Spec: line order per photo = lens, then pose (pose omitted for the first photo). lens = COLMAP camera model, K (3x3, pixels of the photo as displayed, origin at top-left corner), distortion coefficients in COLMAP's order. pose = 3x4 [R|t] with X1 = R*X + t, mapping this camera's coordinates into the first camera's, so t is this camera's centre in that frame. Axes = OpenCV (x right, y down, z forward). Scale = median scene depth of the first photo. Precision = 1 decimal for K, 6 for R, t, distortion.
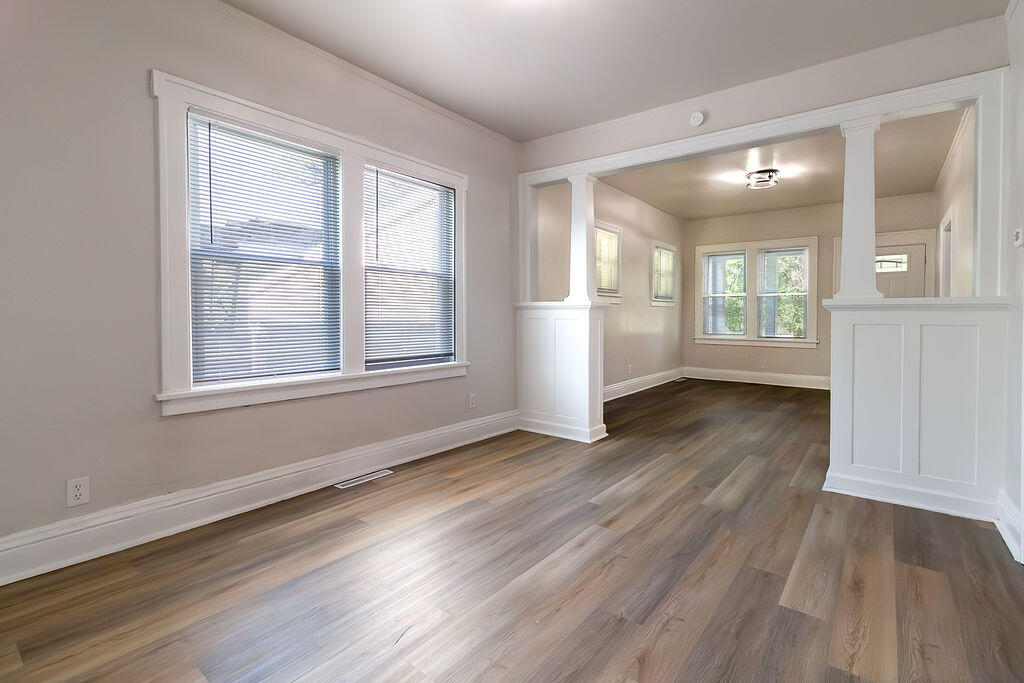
lens RADIAL K [[479.1, 0, 518.4], [0, 479.1, 322.9], [0, 0, 1]] dist [0.002238, 0.000351]
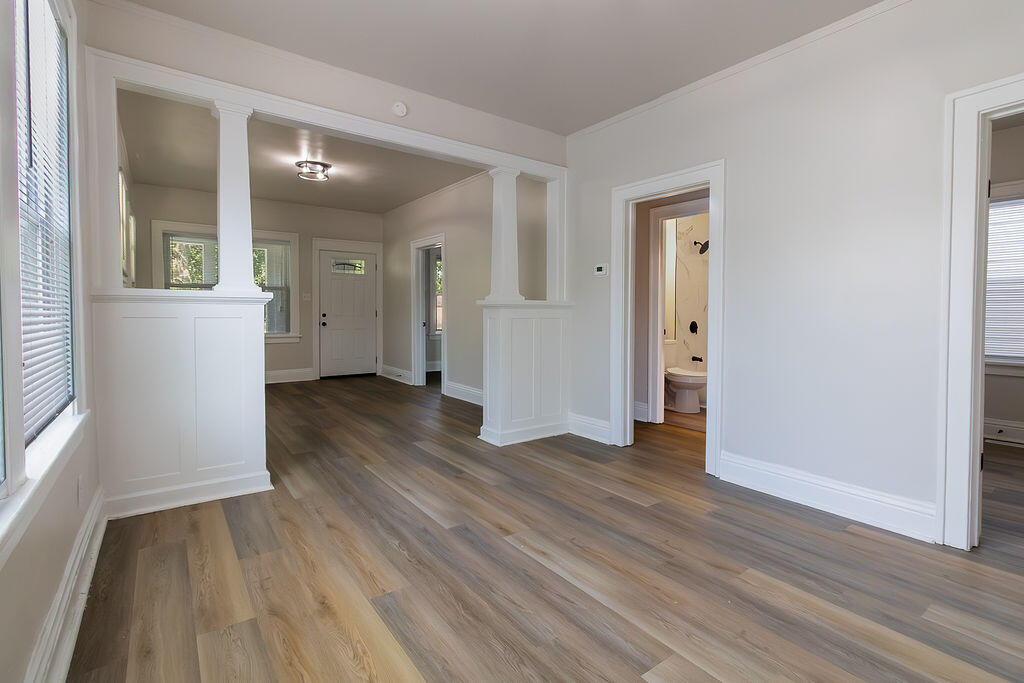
lens RADIAL K [[482.1, 0, 529.5], [0, 482.1, 326.2], [0, 0, 1]] dist [-0.004205, -0.000489]
pose [[0.259951, -0.032768, 0.965066, -0.639185], [0.012373, 0.999455, 0.030603, -0.018158], [-0.965542, 0.003985, 0.260215, 0.621503]]
